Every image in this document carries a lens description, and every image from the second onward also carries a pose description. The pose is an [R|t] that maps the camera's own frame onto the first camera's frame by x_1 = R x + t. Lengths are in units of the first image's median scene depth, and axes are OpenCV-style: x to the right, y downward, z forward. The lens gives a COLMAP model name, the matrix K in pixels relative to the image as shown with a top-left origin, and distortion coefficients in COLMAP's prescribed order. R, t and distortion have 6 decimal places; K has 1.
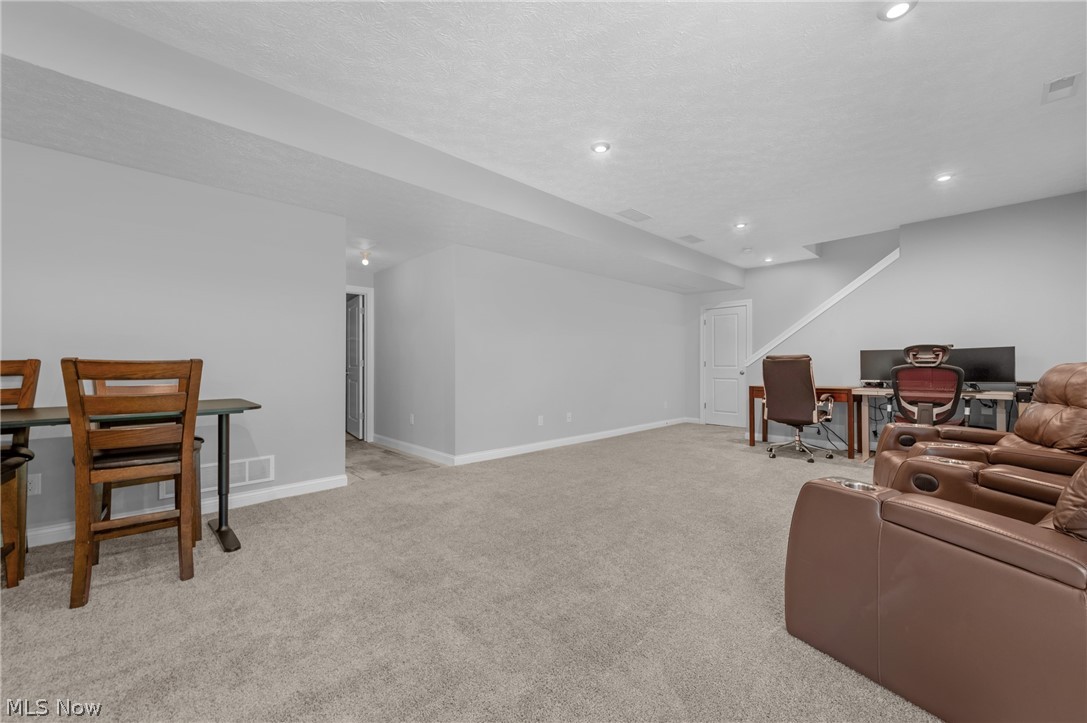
lens RADIAL K [[432.4, 0, 561.9], [0, 432.4, 361.3], [0, 0, 1]] dist [0.013103, -0.000353]
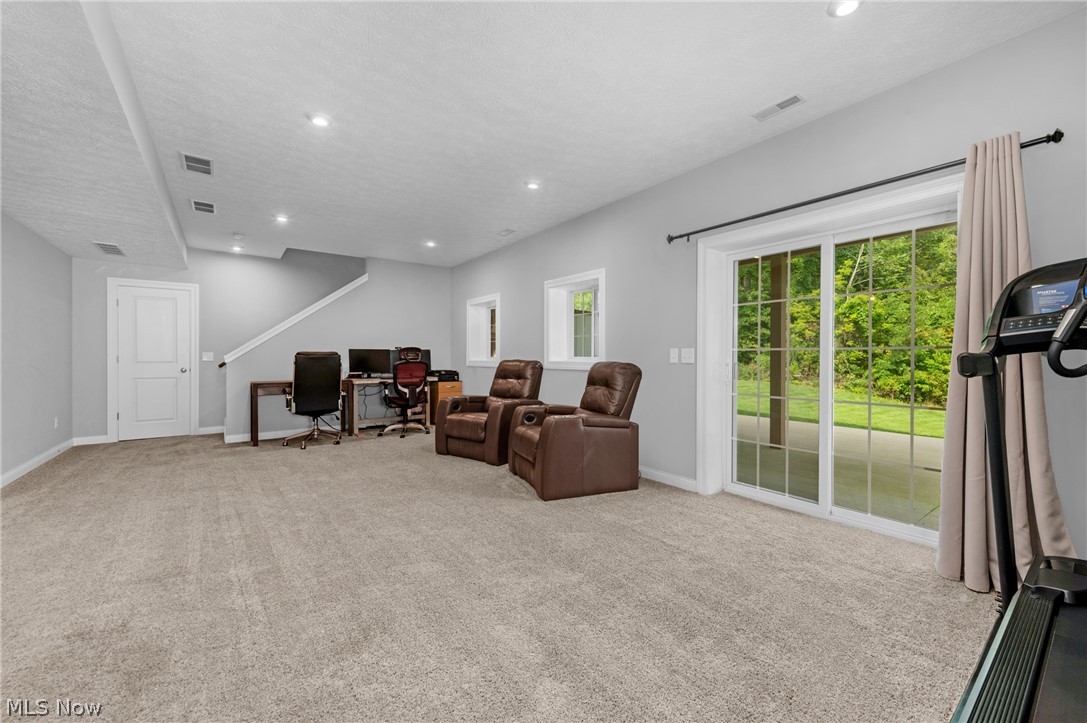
lens RADIAL K [[432.4, 0, 561.9], [0, 432.4, 361.3], [0, 0, 1]] dist [0.013103, -0.000353]
pose [[0.111029, -0.003473, 0.993811, -0.577500], [-0.006496, 0.999970, 0.004221, 0.001174], [-0.993796, -0.006924, 0.111003, 0.307065]]
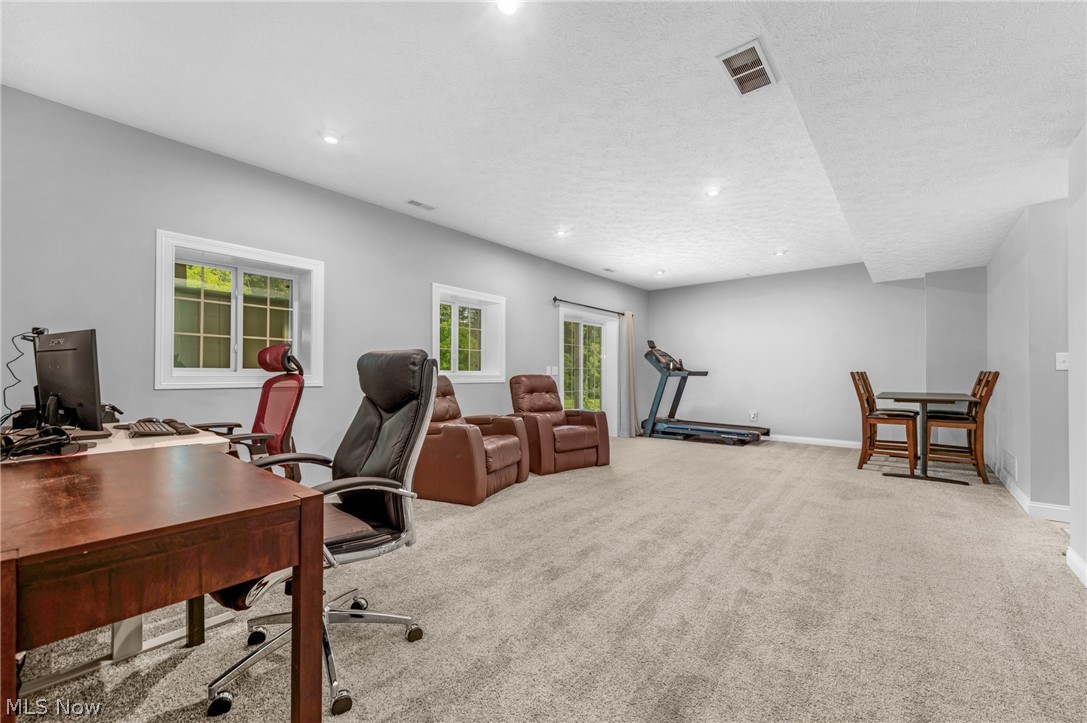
lens RADIAL K [[437.9, 0, 544.9], [0, 437.9, 373.0], [0, 0, 1]] dist [0.015856, -0.000077]
pose [[-0.995247, 0.000592, -0.097384, 0.515573], [0.001392, 0.999966, -0.008145, 0.012053], [0.097376, -0.008242, -0.995214, 1.650803]]
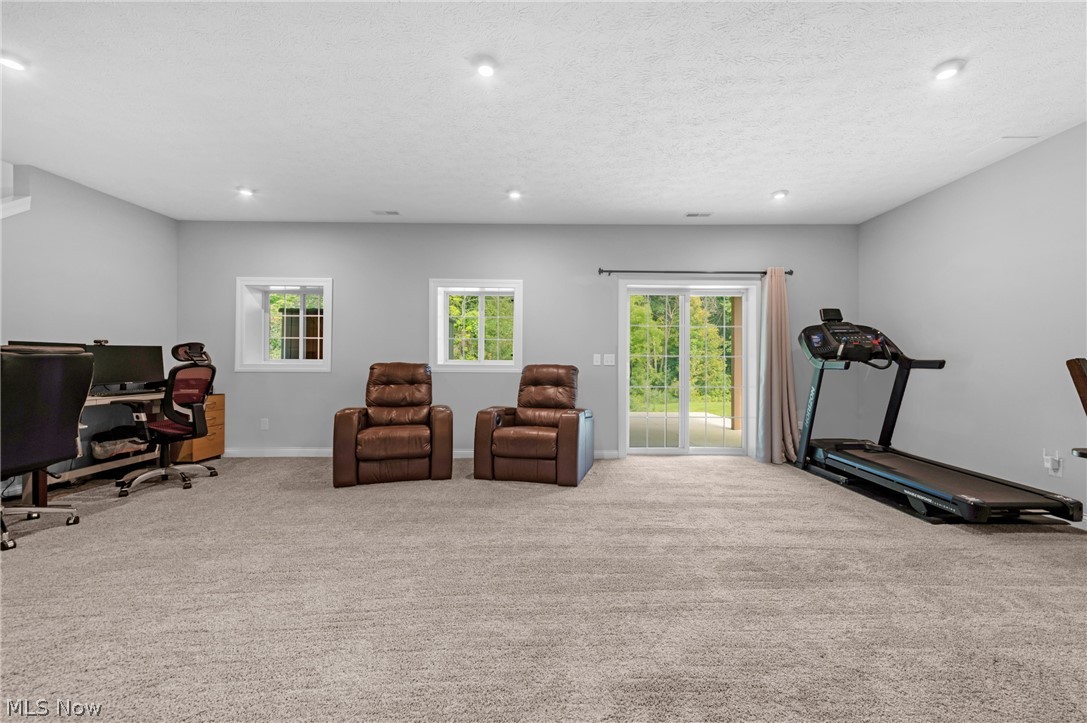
lens RADIAL K [[421.7, 0, 562.0], [0, 421.7, 359.4], [0, 0, 1]] dist [0.031507, -0.000080]
pose [[-0.719324, 0.003279, 0.694668, -0.387128], [-0.005875, 0.999924, -0.010804, 0.004262], [-0.694650, -0.011852, -0.719250, 1.083786]]
